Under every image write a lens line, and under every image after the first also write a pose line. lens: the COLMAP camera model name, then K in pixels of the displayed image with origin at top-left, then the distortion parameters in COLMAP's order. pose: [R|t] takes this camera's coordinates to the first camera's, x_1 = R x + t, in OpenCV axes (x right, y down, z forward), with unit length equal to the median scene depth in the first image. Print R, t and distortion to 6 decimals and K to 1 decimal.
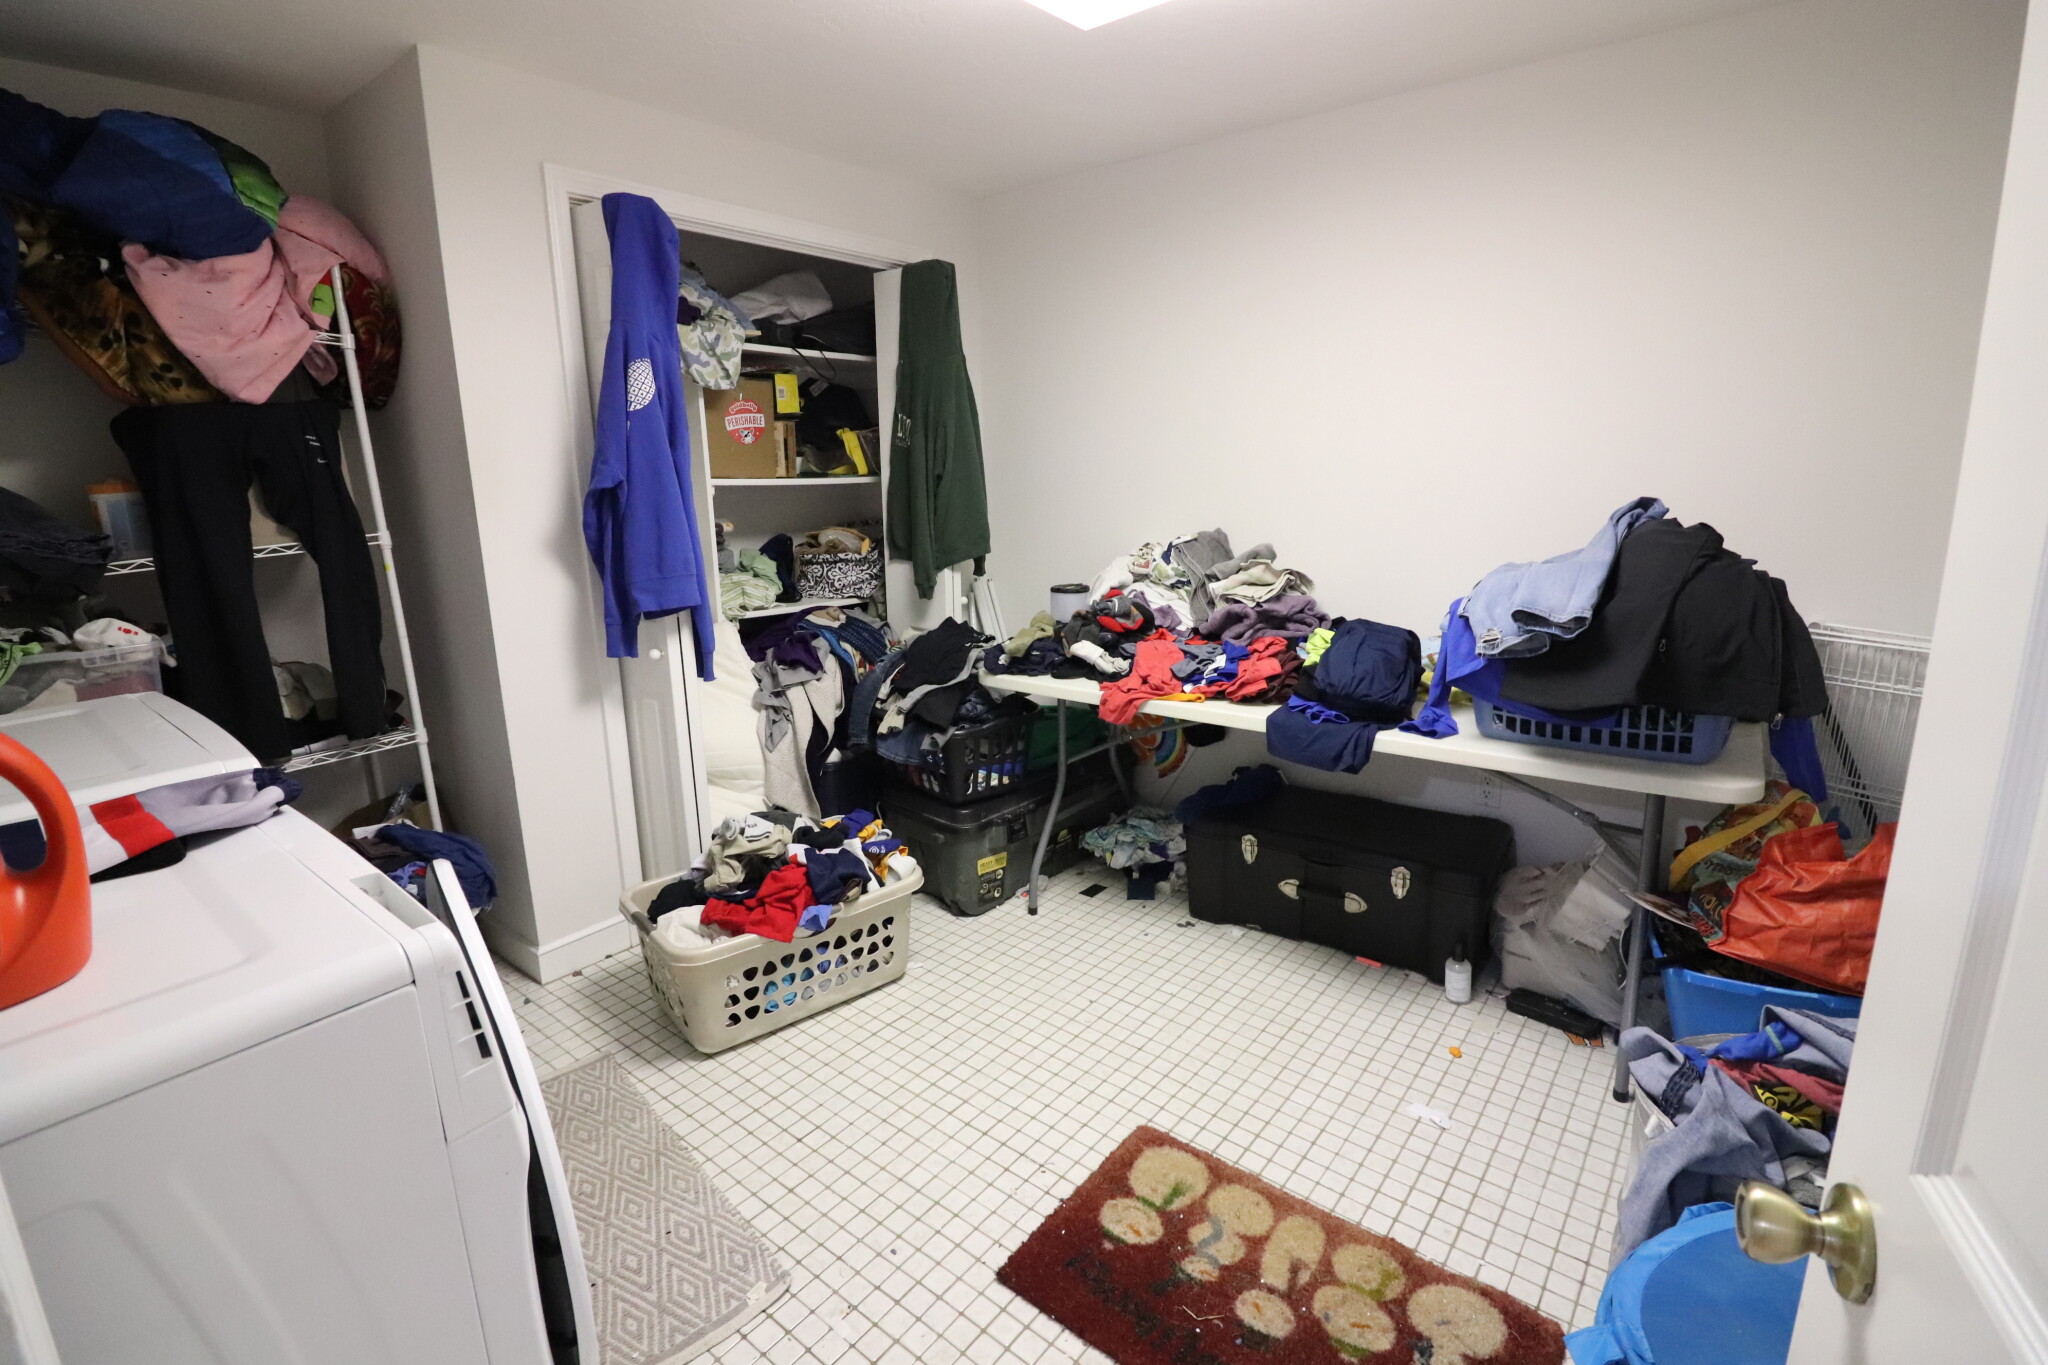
lens RADIAL K [[945.3, 0, 1023.0], [0, 945.3, 669.7], [0, 0, 1]] dist [0.001112, -0.000278]
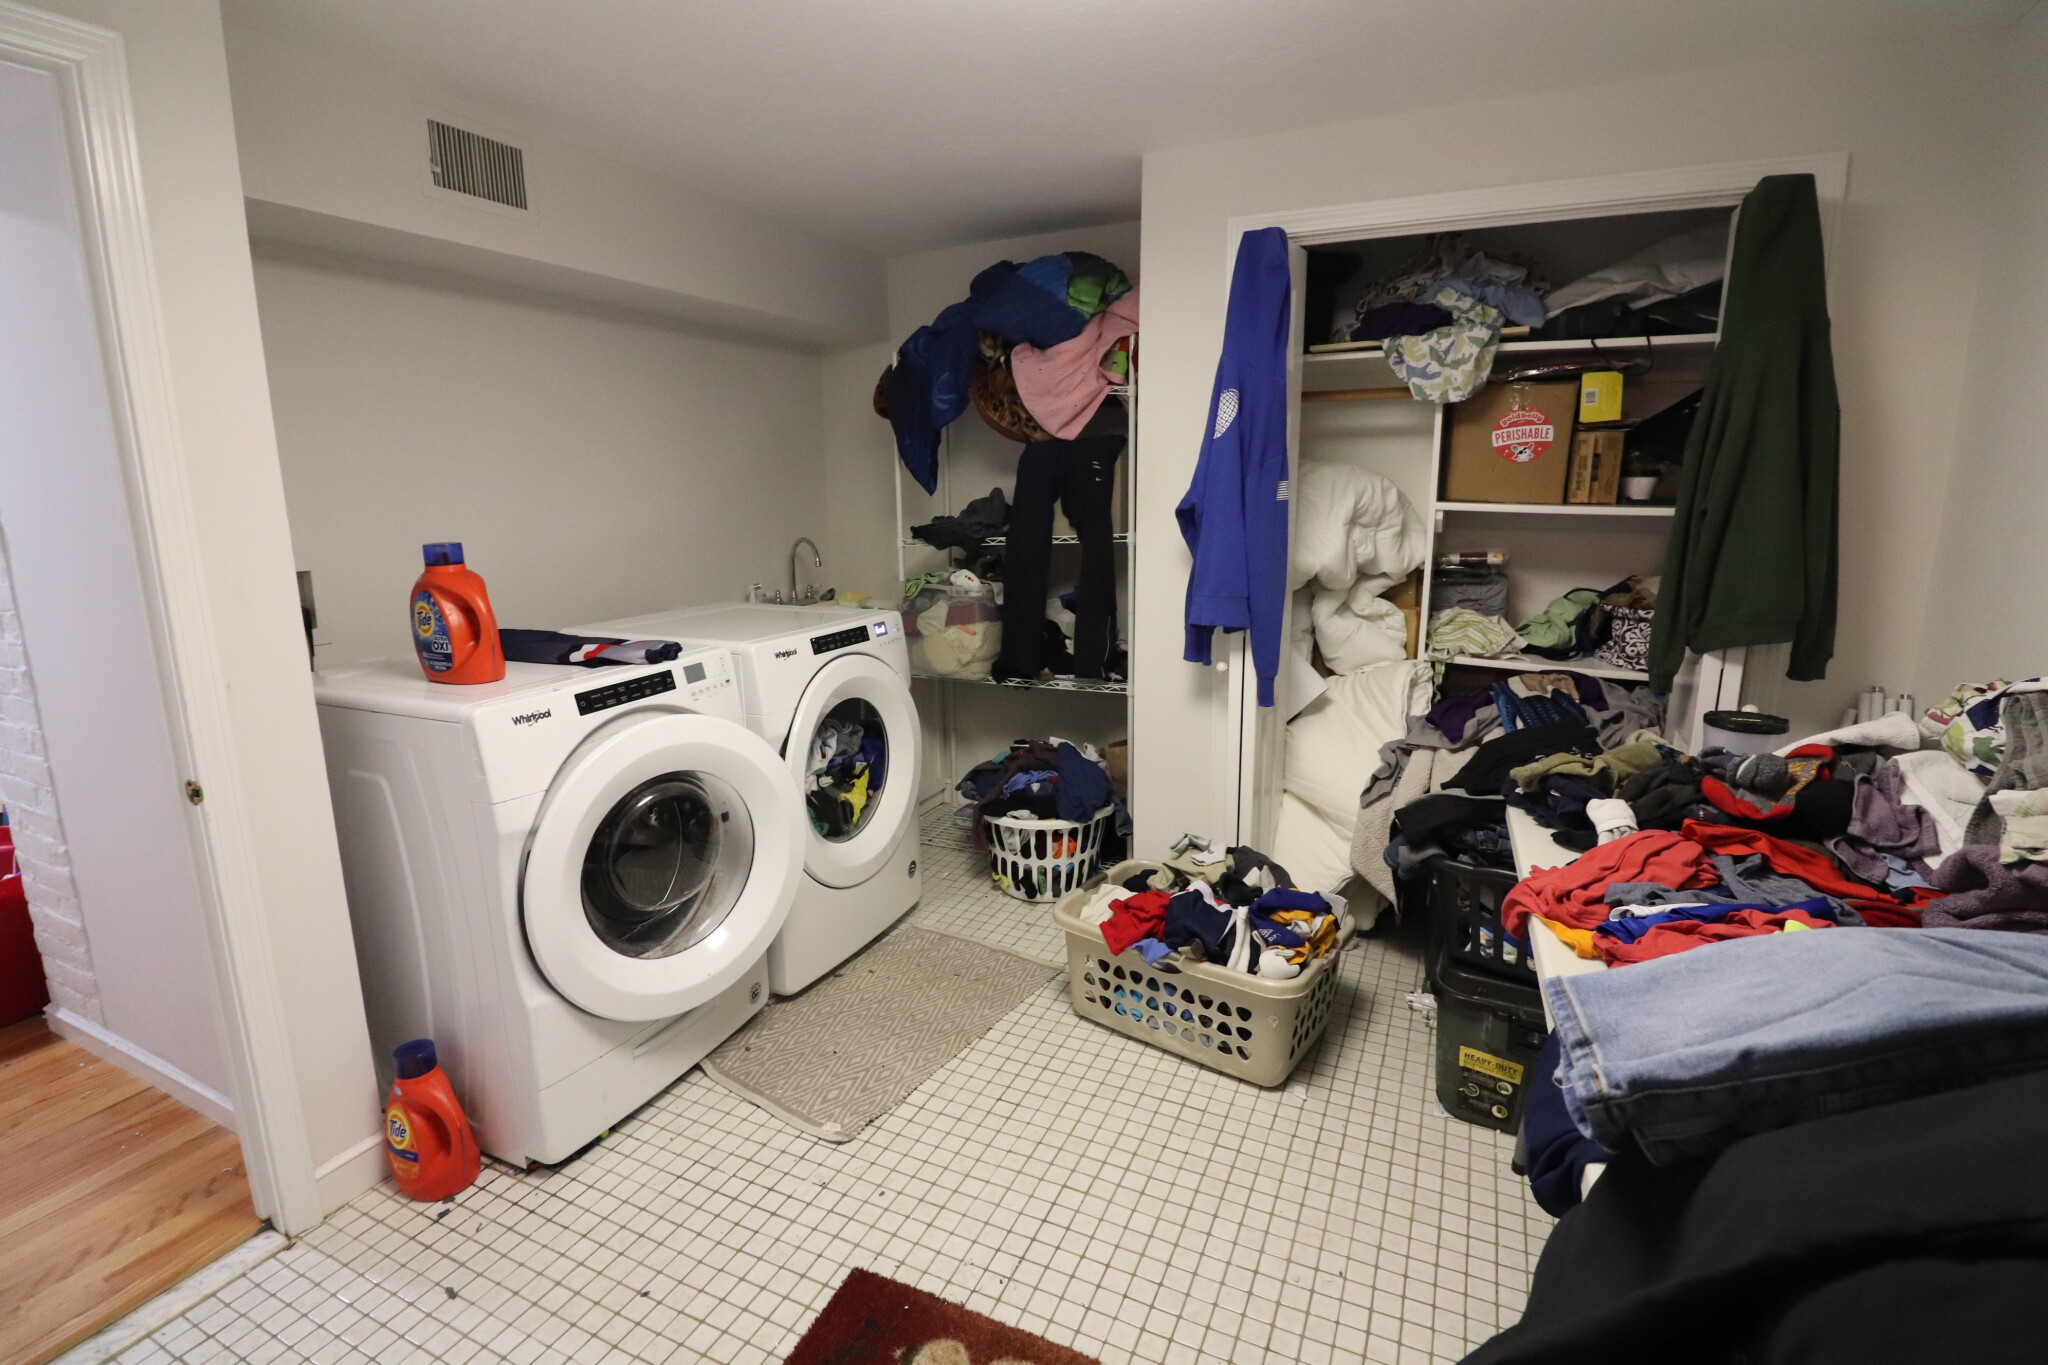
lens RADIAL K [[945.3, 0, 1023.0], [0, 945.3, 669.7], [0, 0, 1]] dist [0.001112, -0.000278]
pose [[0.251966, 0.214257, -0.943720, 0.568109], [-0.210623, 0.963947, 0.162615, -0.141474], [0.944537, 0.157795, 0.288010, 0.500471]]
